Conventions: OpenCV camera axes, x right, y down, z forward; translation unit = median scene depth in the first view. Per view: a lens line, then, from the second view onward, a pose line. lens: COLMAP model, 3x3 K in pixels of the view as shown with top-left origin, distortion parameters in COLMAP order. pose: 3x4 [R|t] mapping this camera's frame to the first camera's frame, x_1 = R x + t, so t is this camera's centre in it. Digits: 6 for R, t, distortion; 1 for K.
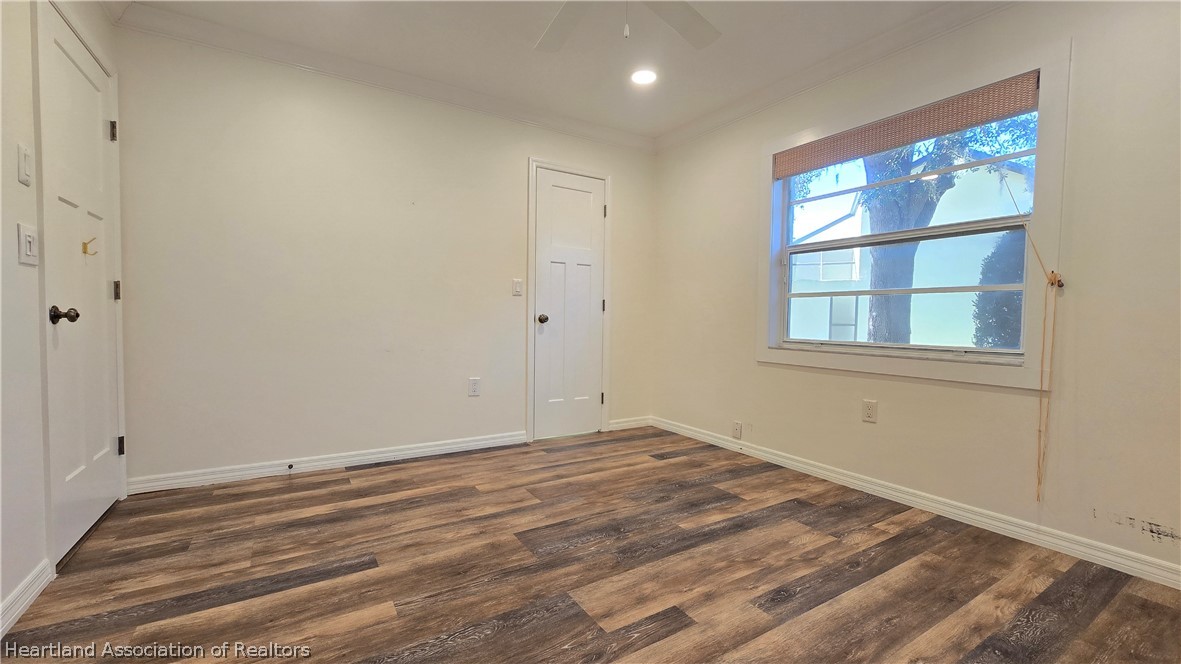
lens RADIAL K [[482.0, 0, 582.5], [0, 482.0, 336.8], [0, 0, 1]] dist [-0.005784, 0.001986]
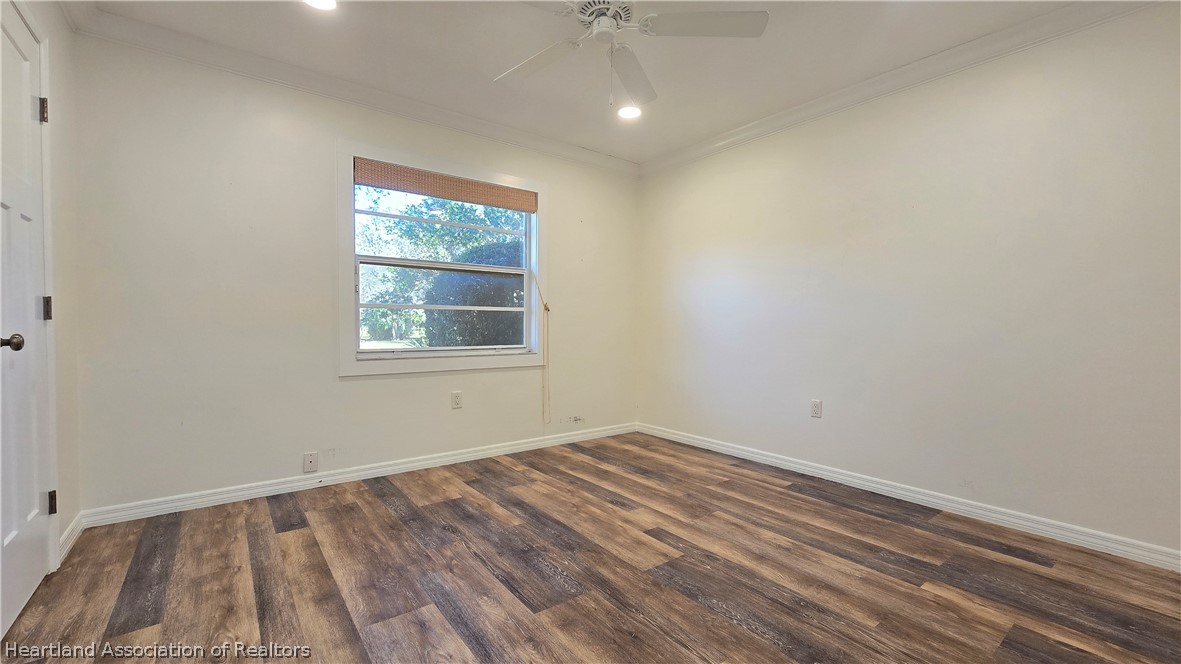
lens RADIAL K [[482.0, 0, 597.7], [0, 482.0, 336.6], [0, 0, 1]] dist [-0.005784, 0.001986]
pose [[-0.114309, -0.040341, 0.992626, -0.838624], [0.033624, 0.998446, 0.044449, -0.069500], [-0.992876, 0.038457, -0.112774, 0.881994]]
